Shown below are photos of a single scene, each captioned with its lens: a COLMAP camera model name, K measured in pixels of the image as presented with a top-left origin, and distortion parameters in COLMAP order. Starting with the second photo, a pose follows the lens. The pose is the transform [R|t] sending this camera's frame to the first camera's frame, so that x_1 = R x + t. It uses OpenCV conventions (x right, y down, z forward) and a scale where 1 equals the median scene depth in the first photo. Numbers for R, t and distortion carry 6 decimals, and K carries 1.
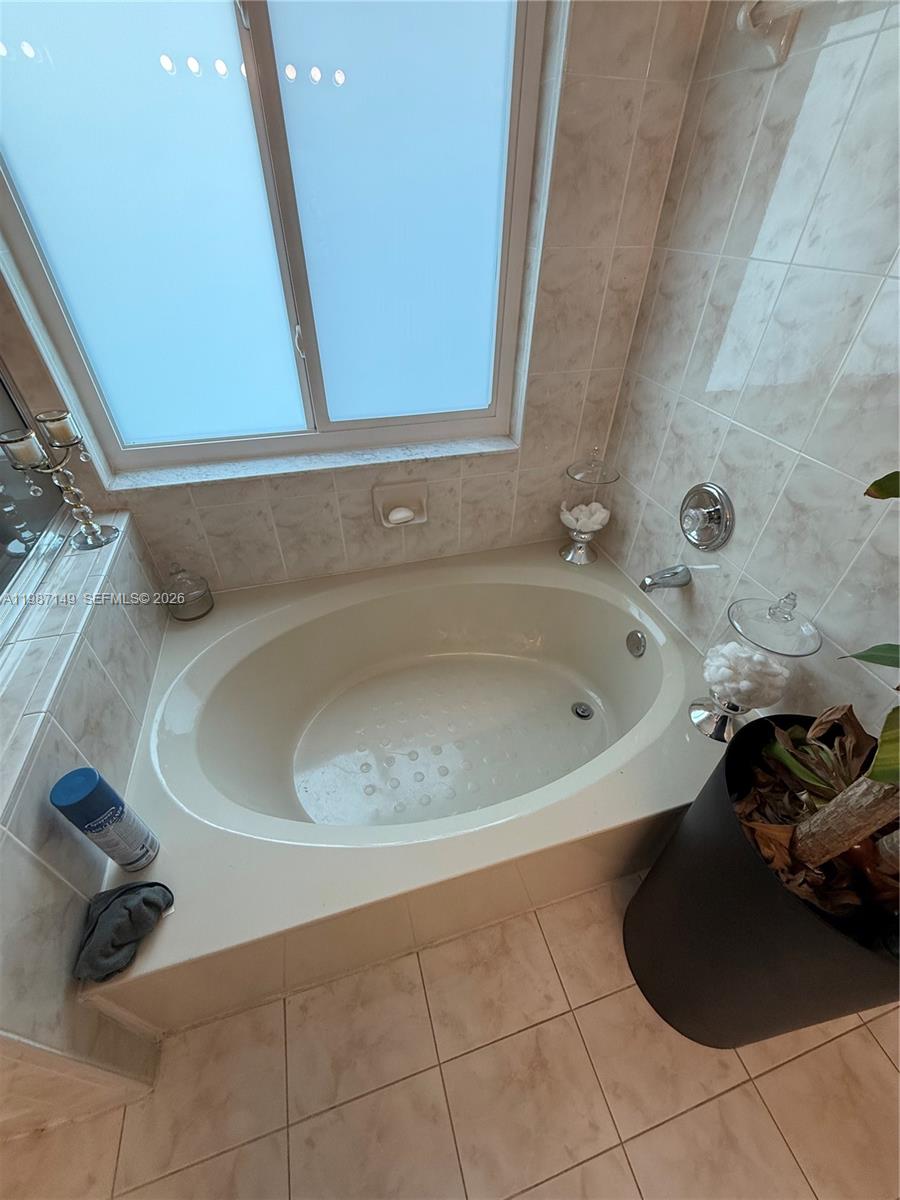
lens RADIAL K [[476.1, 0, 444.8], [0, 476.1, 599.3], [0, 0, 1]] dist [-0.001020, 0.000129]
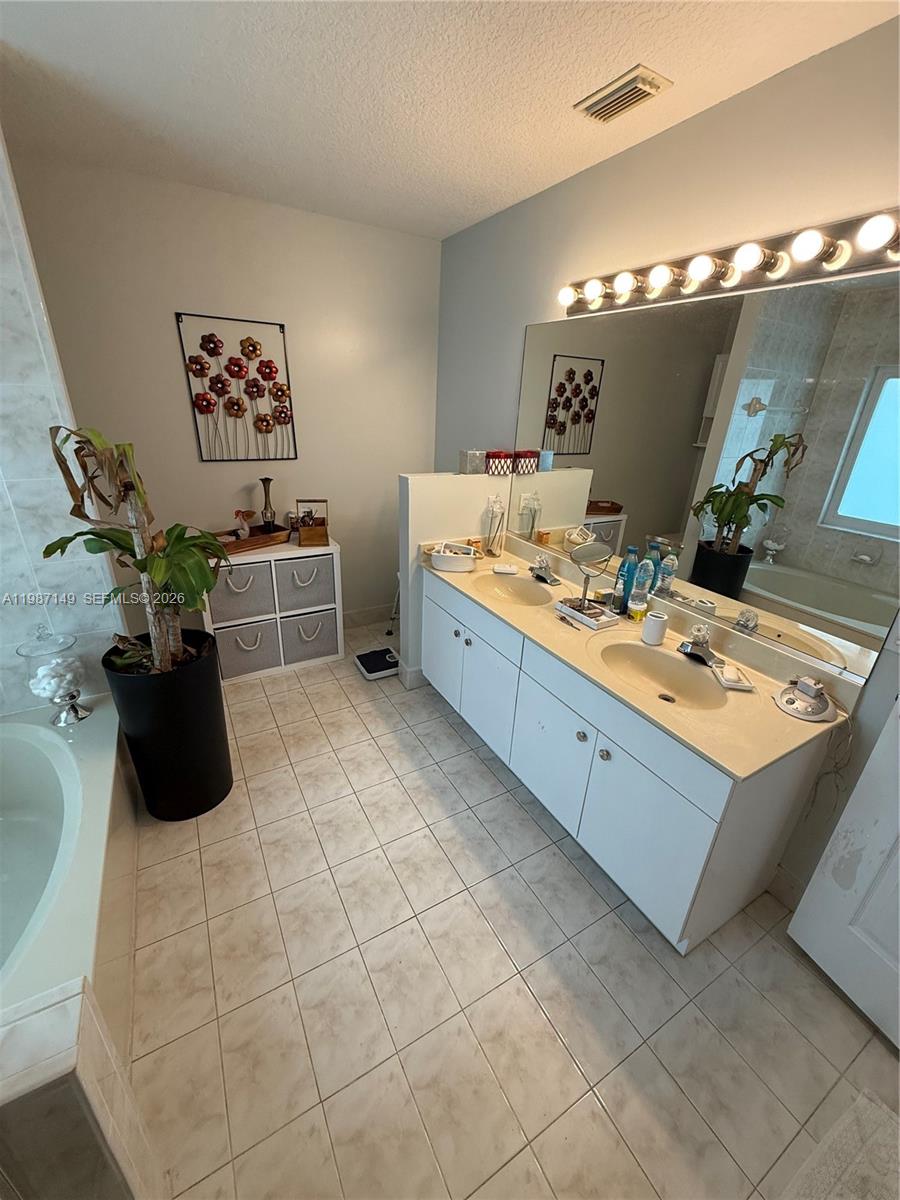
lens RADIAL K [[476.1, 0, 448.9], [0, 476.1, 596.4], [0, 0, 1]] dist [-0.001020, 0.000129]
pose [[-0.225521, -0.394340, 0.890863, -1.072446], [0.588574, 0.673535, 0.447137, 0.020861], [-0.776351, 0.625177, 0.080202, -0.384825]]
